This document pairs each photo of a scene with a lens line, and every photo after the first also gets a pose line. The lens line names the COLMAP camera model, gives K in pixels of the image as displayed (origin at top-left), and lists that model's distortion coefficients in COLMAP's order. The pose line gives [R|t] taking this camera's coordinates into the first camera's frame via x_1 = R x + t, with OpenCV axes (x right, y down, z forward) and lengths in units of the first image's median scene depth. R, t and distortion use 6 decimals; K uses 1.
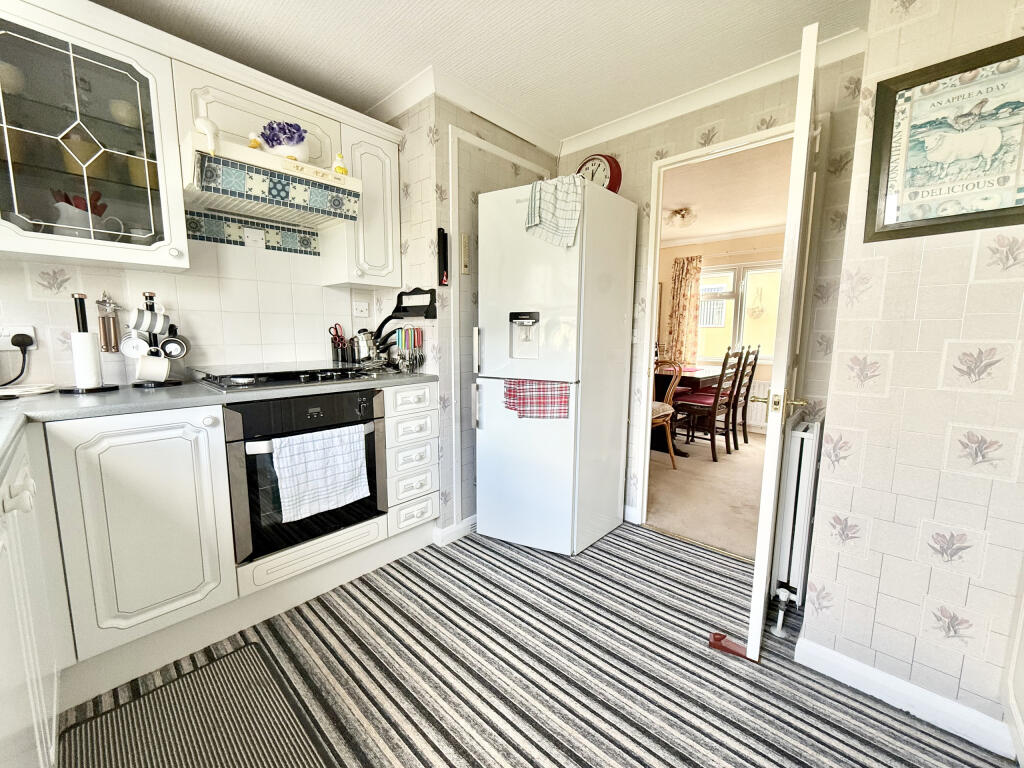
lens RADIAL K [[402.5, 0, 511.0], [0, 402.5, 383.3], [0, 0, 1]] dist [-0.001117, -0.000476]
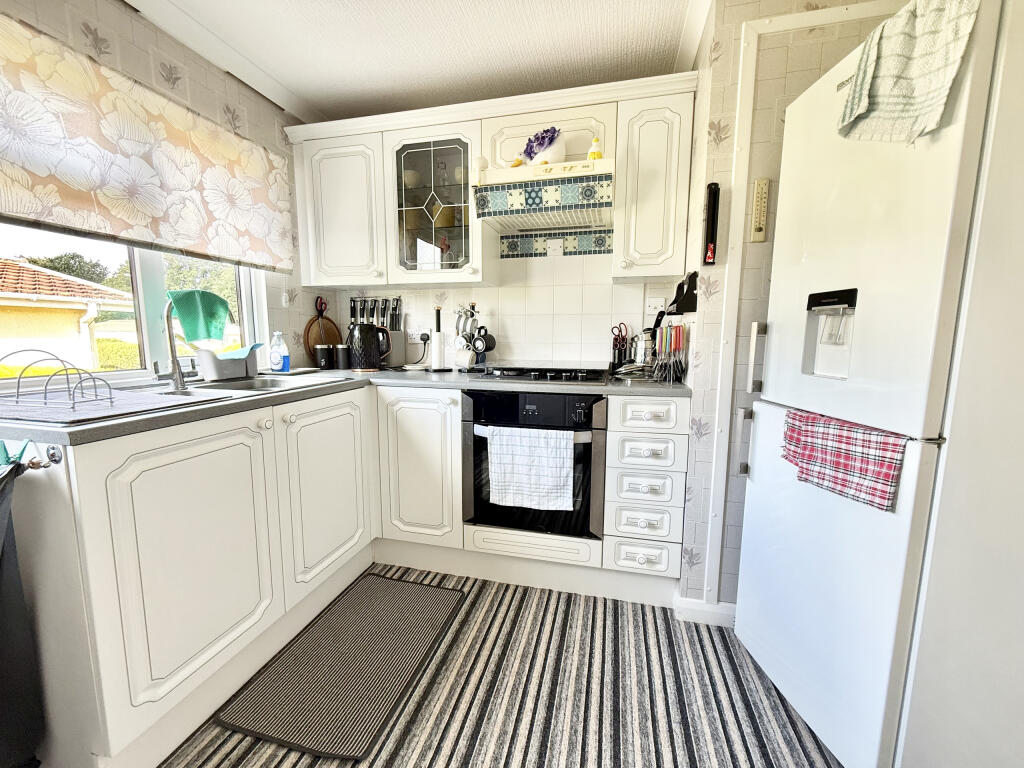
lens RADIAL K [[402.5, 0, 511.0], [0, 402.5, 383.3], [0, 0, 1]] dist [-0.001117, -0.000476]
pose [[0.490582, 0.102540, -0.865341, 0.352229], [-0.110961, 0.992319, 0.054680, -0.041986], [0.864301, 0.069194, 0.498192, 0.429317]]
